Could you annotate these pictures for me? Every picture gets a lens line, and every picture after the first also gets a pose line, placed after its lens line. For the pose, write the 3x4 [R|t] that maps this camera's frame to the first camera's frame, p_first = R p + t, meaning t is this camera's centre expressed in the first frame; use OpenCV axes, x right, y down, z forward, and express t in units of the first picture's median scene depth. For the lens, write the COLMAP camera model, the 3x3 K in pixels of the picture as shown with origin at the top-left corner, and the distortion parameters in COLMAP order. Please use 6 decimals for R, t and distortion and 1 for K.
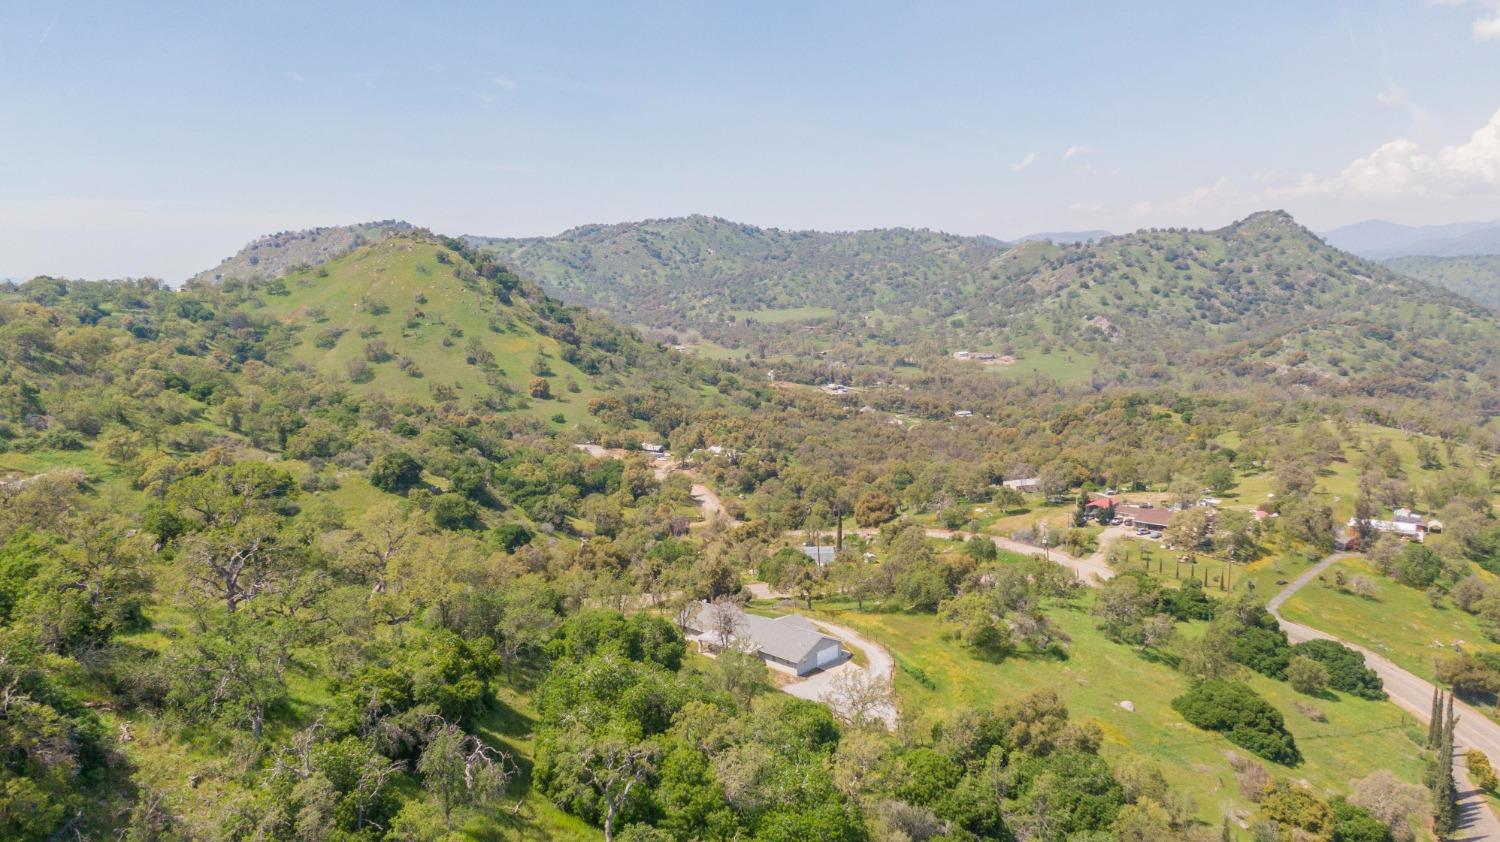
lens RADIAL K [[1094.3, 0, 752.3], [0, 1094.3, 424.5], [0, 0, 1]] dist [0.029421, -0.036613]
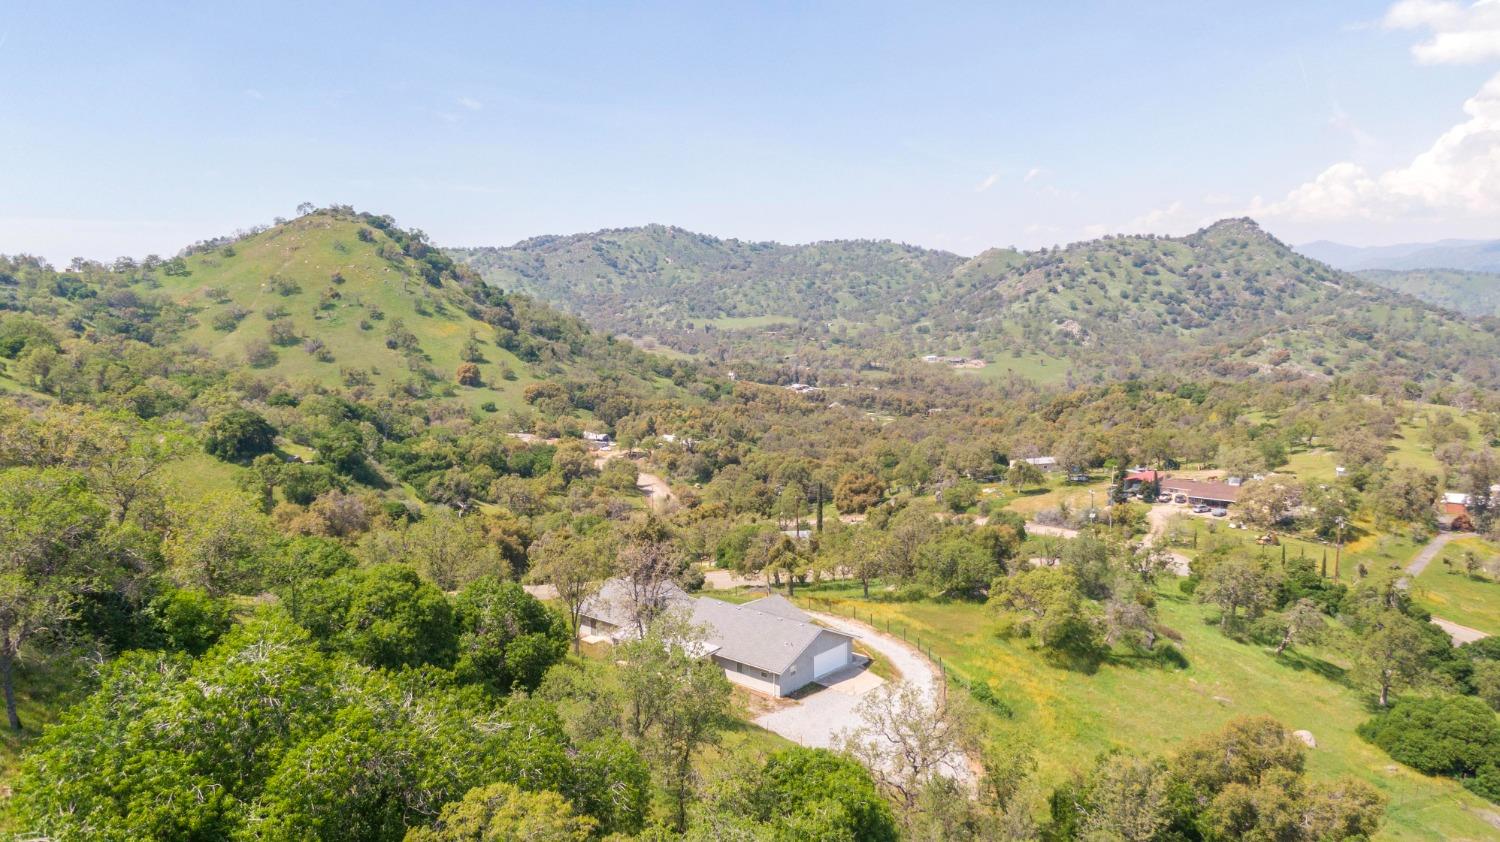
lens RADIAL K [[1094.3, 0, 753.0], [0, 1094.3, 422.3], [0, 0, 1]] dist [0.029421, -0.036613]
pose [[0.999302, -0.004078, 0.037121, 0.001489], [0.004864, 0.999766, -0.021087, 0.024607], [-0.037027, 0.021253, 0.999088, 0.107151]]
